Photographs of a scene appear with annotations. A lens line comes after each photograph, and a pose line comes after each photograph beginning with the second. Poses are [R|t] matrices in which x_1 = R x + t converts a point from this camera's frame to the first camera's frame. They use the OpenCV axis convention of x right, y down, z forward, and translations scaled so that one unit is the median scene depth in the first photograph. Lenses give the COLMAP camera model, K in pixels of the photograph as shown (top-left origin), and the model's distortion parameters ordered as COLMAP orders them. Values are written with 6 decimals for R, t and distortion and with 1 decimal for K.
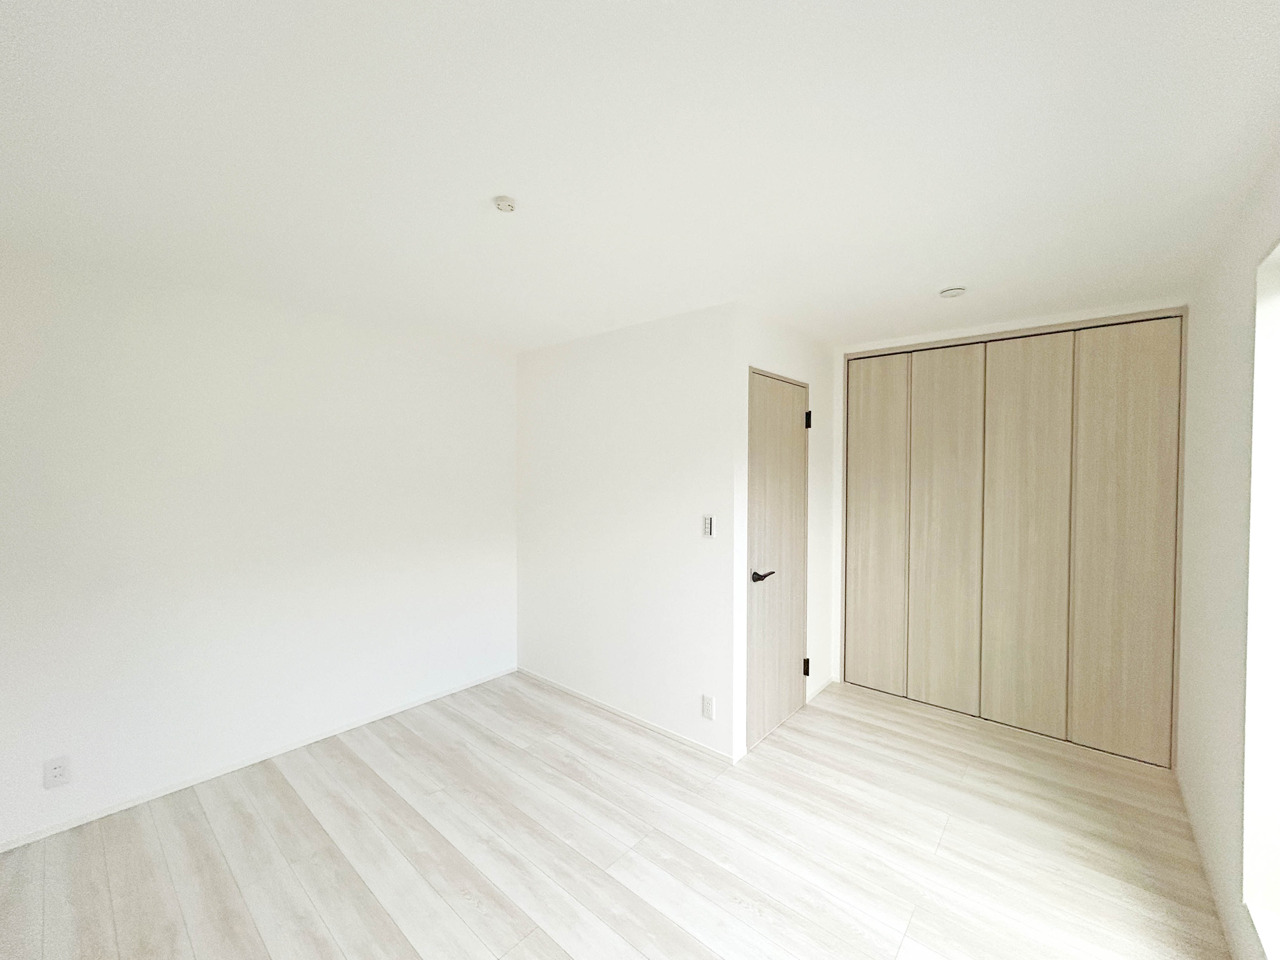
lens RADIAL K [[515.5, 0, 650.7], [0, 515.5, 484.7], [0, 0, 1]] dist [-0.002277, 0.002925]
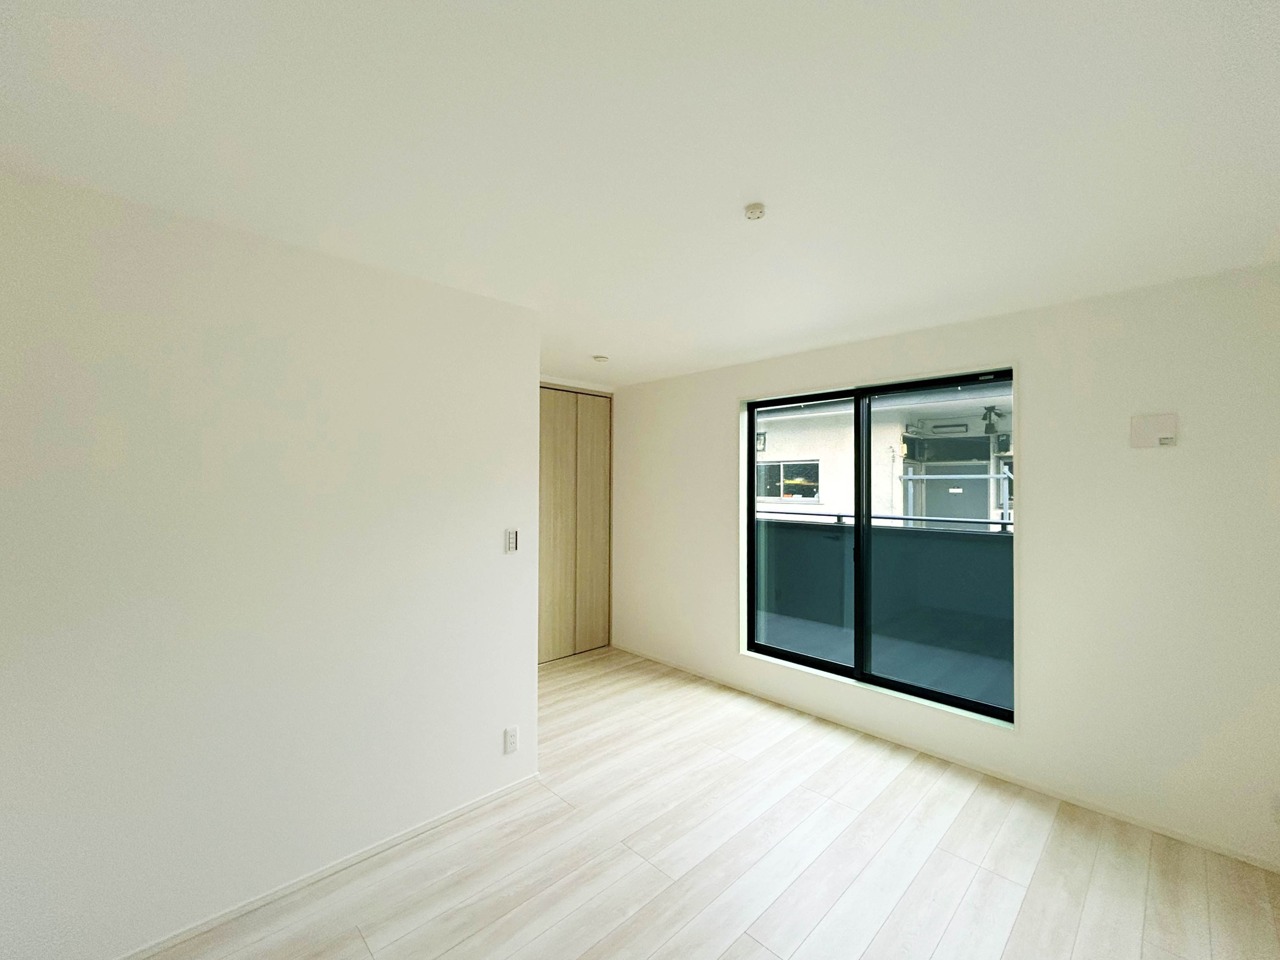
lens RADIAL K [[515.5, 0, 634.7], [0, 515.5, 482.0], [0, 0, 1]] dist [-0.002277, 0.002925]
pose [[0.118857, -0.001659, 0.992910, -0.852731], [0.032270, 0.999477, -0.002193, -0.017004], [-0.992387, 0.032302, 0.118848, 0.734093]]
